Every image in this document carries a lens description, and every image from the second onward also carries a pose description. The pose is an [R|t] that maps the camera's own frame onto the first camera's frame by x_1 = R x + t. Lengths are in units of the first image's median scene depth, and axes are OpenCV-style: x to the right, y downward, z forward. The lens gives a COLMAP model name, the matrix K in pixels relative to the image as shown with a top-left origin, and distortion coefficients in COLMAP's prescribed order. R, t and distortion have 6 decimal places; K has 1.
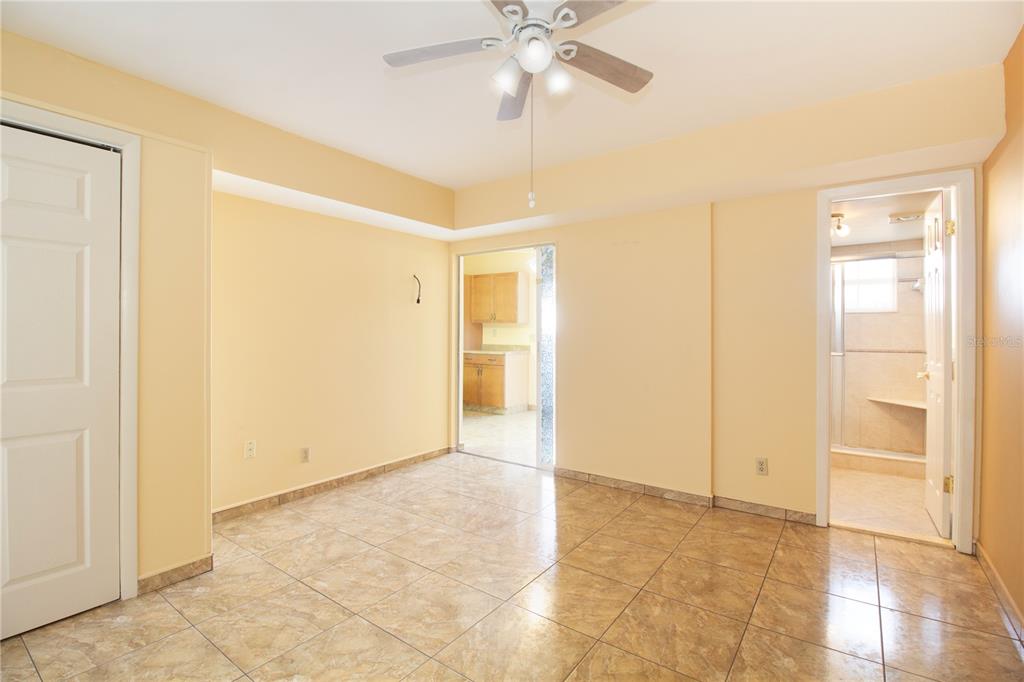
lens RADIAL K [[472.2, 0, 514.6], [0, 472.2, 333.2], [0, 0, 1]] dist [-0.002103, -0.011809]
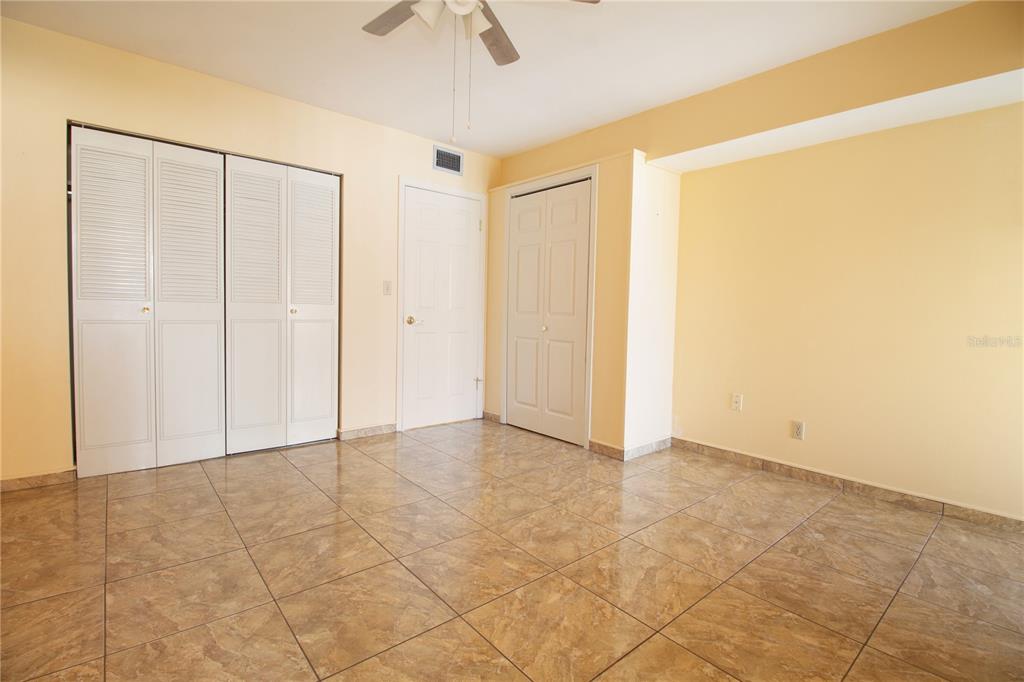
lens RADIAL K [[472.2, 0, 514.6], [0, 472.2, 333.2], [0, 0, 1]] dist [-0.002103, -0.011809]
pose [[-0.235378, 0.037334, -0.971186, 0.700065], [-0.029560, 0.998525, 0.045549, 0.072444], [0.971454, 0.039430, -0.233928, 0.927074]]
